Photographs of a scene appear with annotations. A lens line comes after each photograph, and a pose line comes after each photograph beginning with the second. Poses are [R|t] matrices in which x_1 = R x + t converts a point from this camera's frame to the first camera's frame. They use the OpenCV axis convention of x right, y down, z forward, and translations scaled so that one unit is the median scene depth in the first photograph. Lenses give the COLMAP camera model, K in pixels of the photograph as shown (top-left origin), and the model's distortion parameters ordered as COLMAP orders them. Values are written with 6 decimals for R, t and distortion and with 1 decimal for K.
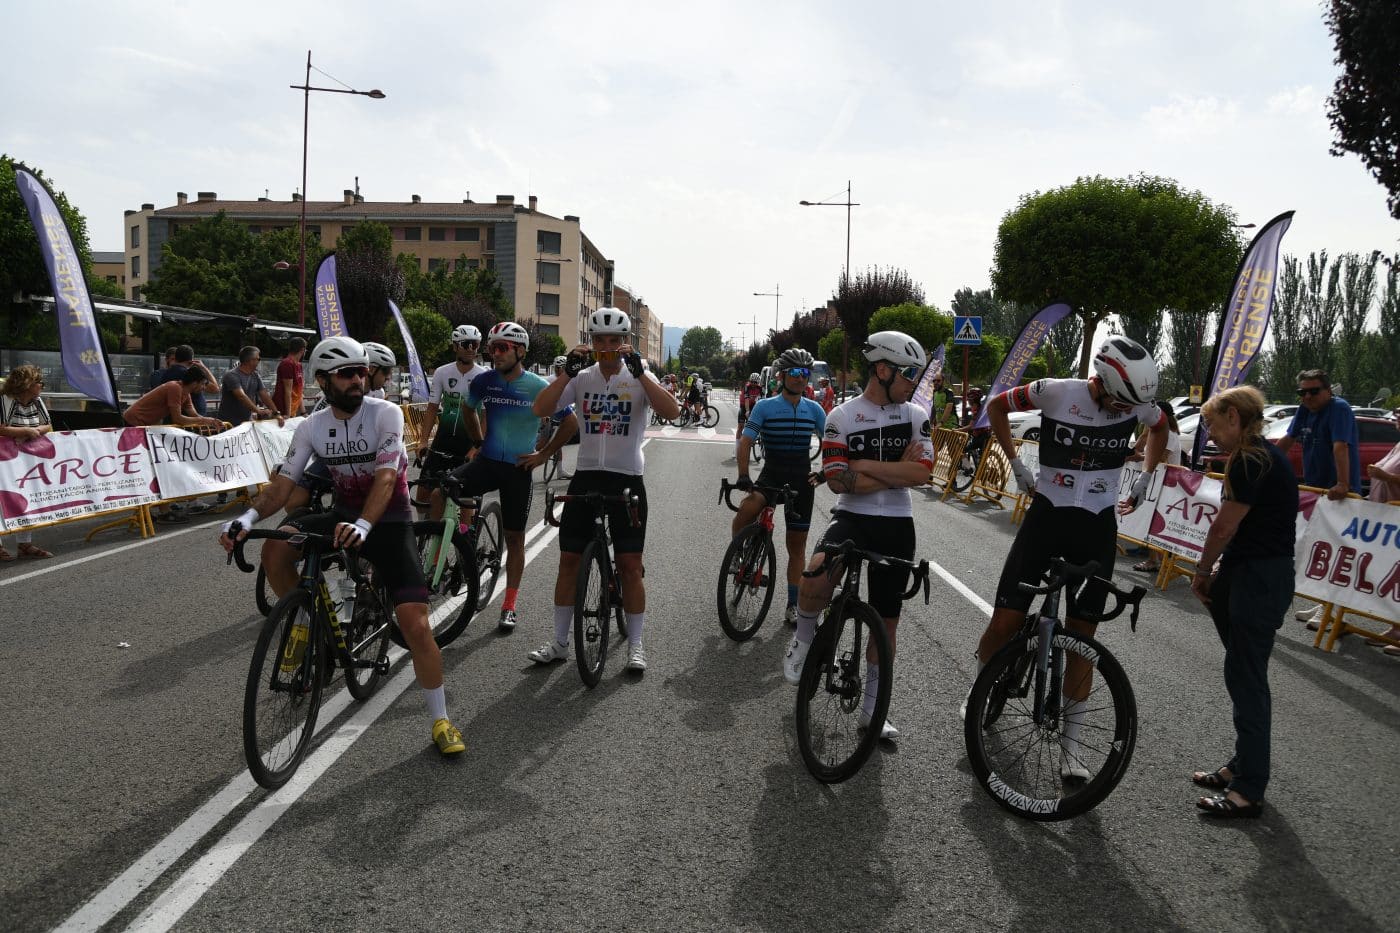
lens RADIAL K [[1090.4, 0, 687.9], [0, 1090.4, 500.1], [0, 0, 1]] dist [-0.158295, 0.228240]
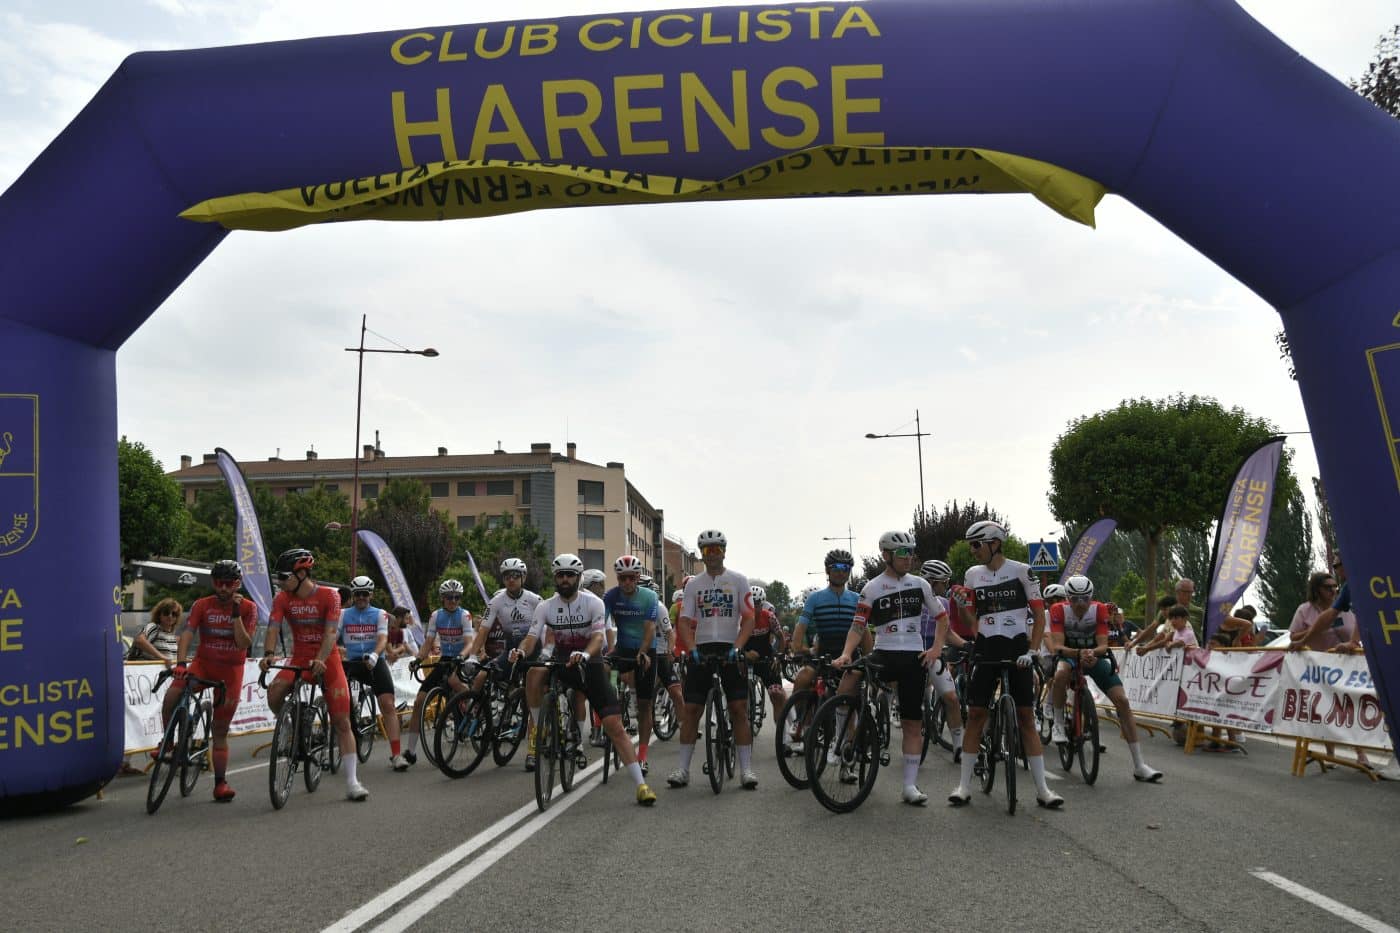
lens RADIAL K [[1835.0, 0, 700.0], [0, 1835.0, 466.5], [0, 0, 1]] dist [-0.180964, 1.211228]
pose [[0.998565, -0.052238, -0.011835, -0.021365], [0.047780, 0.968620, -0.243910, 0.127963], [0.024205, 0.242995, 0.969726, -0.530112]]
